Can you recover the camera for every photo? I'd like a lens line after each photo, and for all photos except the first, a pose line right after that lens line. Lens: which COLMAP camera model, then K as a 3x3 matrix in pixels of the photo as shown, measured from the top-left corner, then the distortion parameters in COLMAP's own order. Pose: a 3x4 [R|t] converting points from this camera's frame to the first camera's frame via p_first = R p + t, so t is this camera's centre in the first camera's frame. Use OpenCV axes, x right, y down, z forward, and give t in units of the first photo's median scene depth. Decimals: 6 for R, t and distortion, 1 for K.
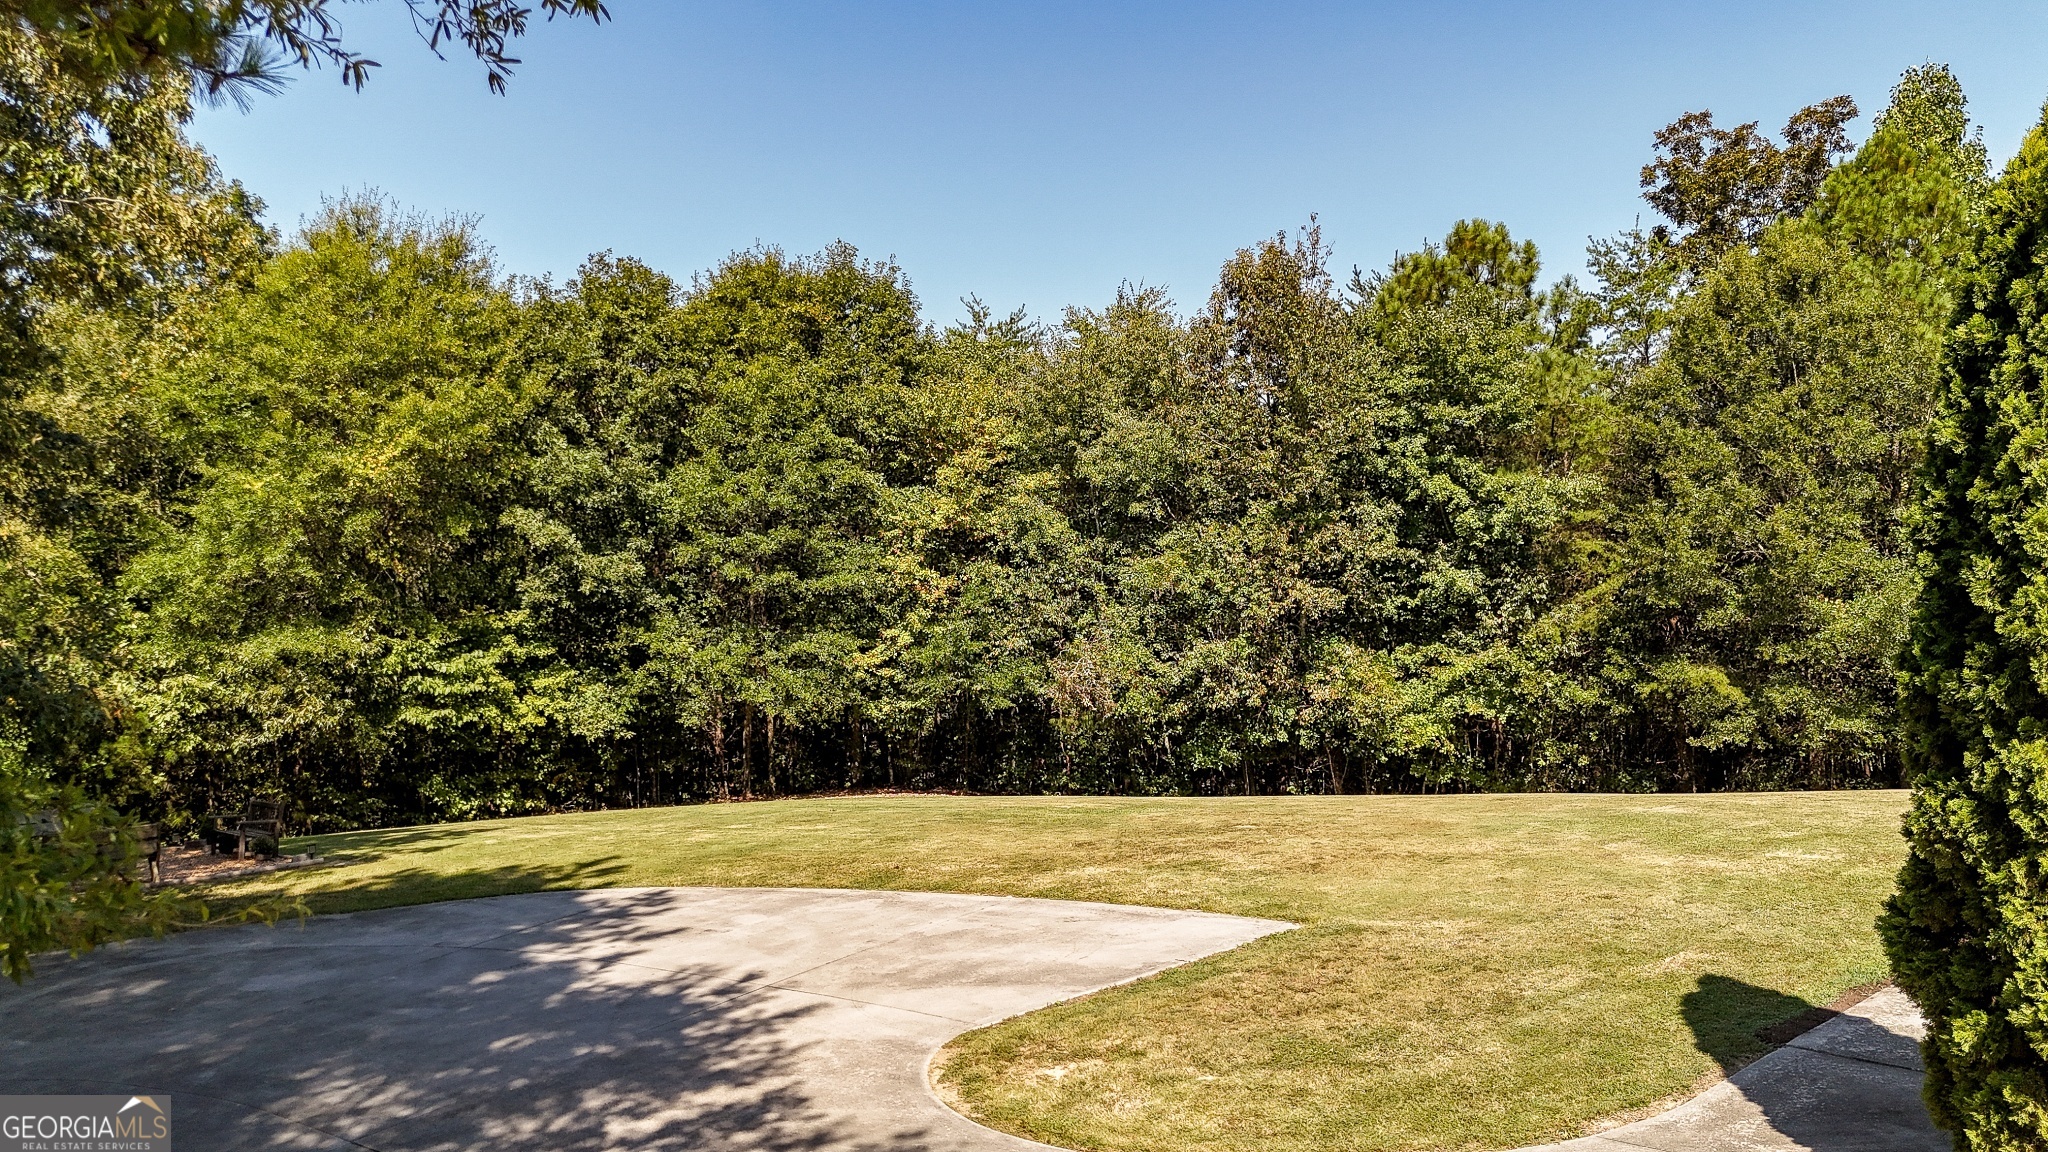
lens RADIAL K [[1517.8, 0, 1028.7], [0, 1517.8, 571.8], [0, 0, 1]] dist [0.046053, -0.029377]
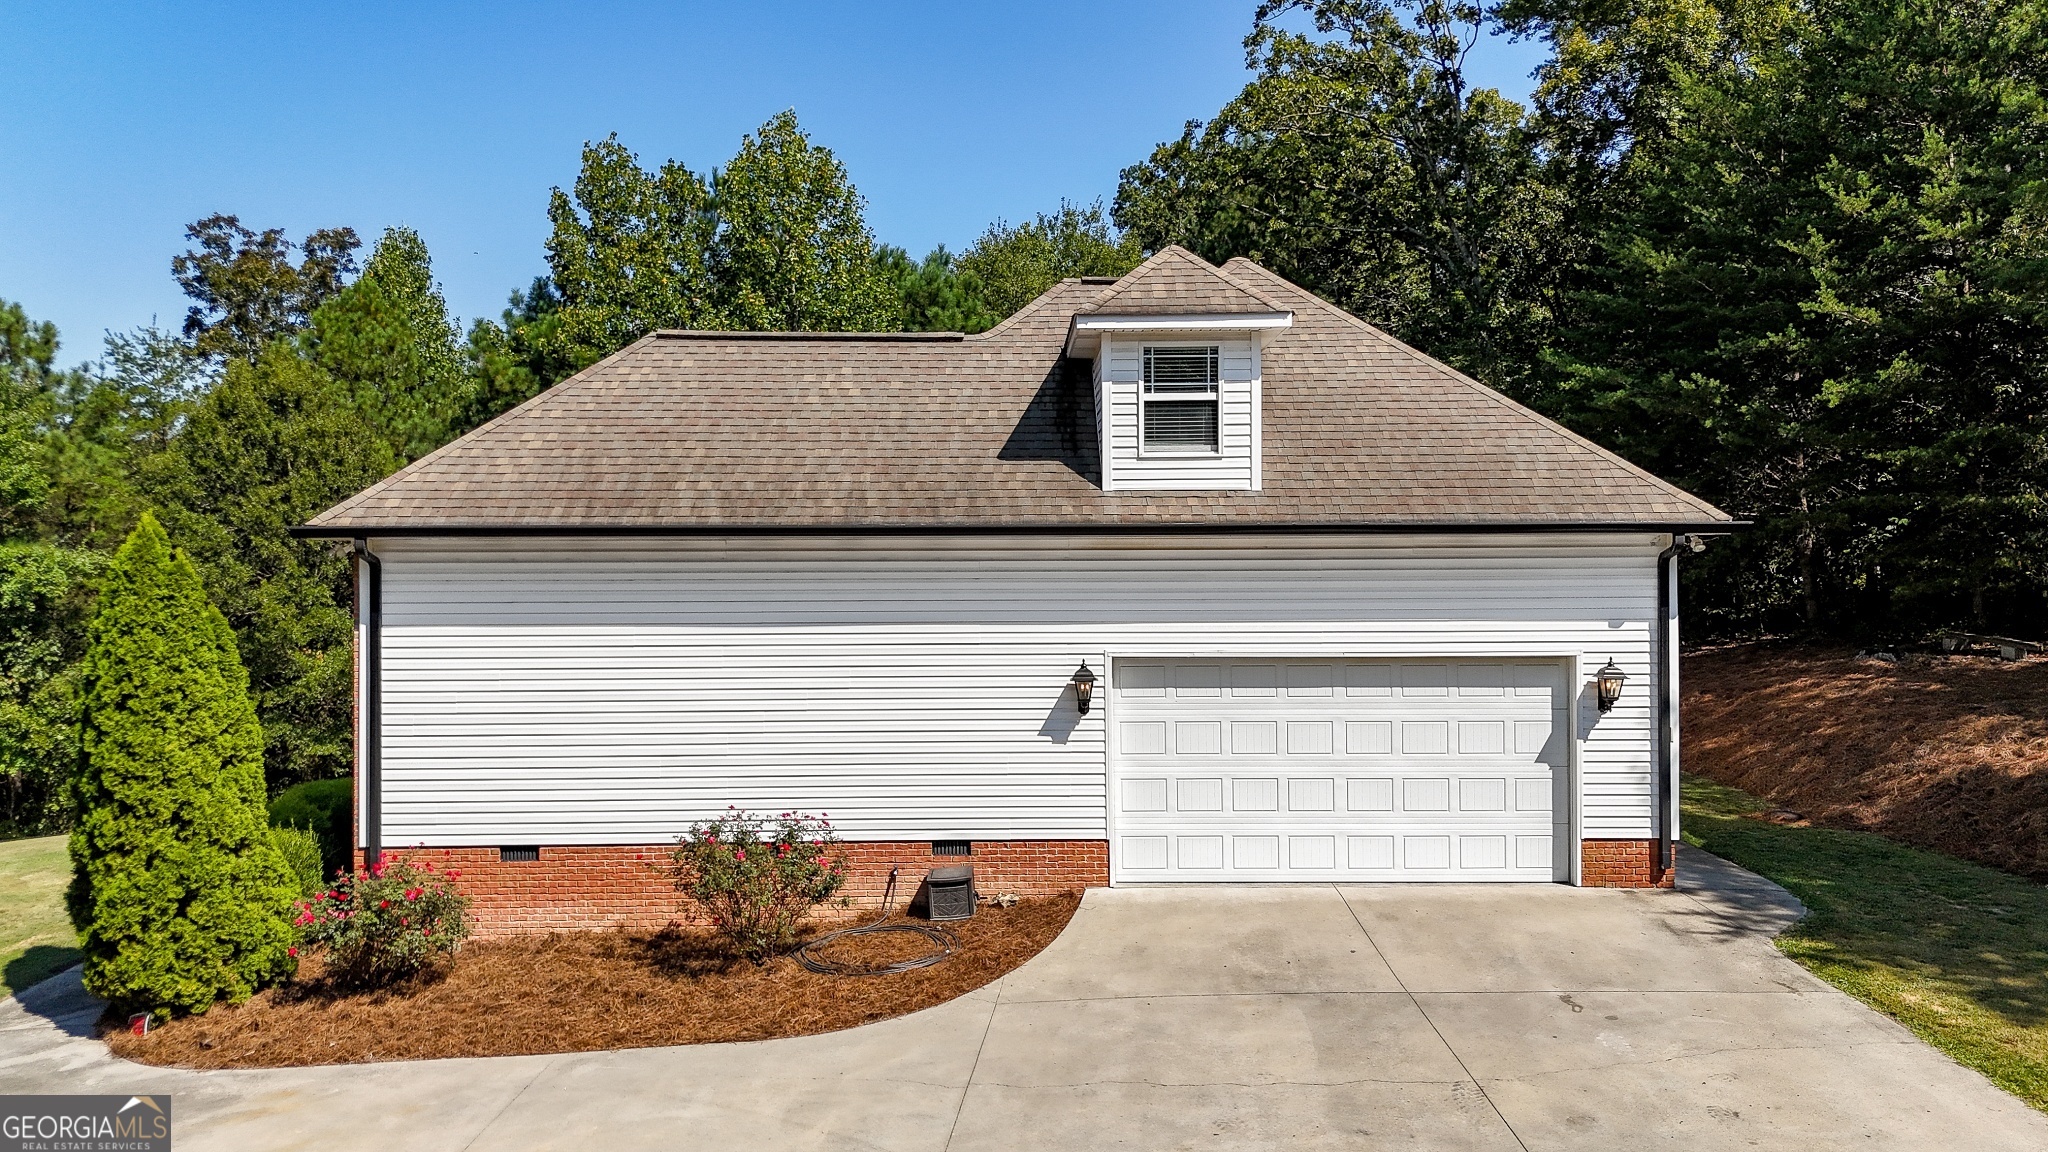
lens RADIAL K [[1517.8, 0, 1031.5], [0, 1517.8, 584.8], [0, 0, 1]] dist [0.046053, -0.029377]
pose [[0.662589, -0.005495, 0.748963, -0.029615], [0.003028, 0.999985, 0.004657, -0.039816], [-0.748977, -0.000818, 0.662595, -0.270041]]
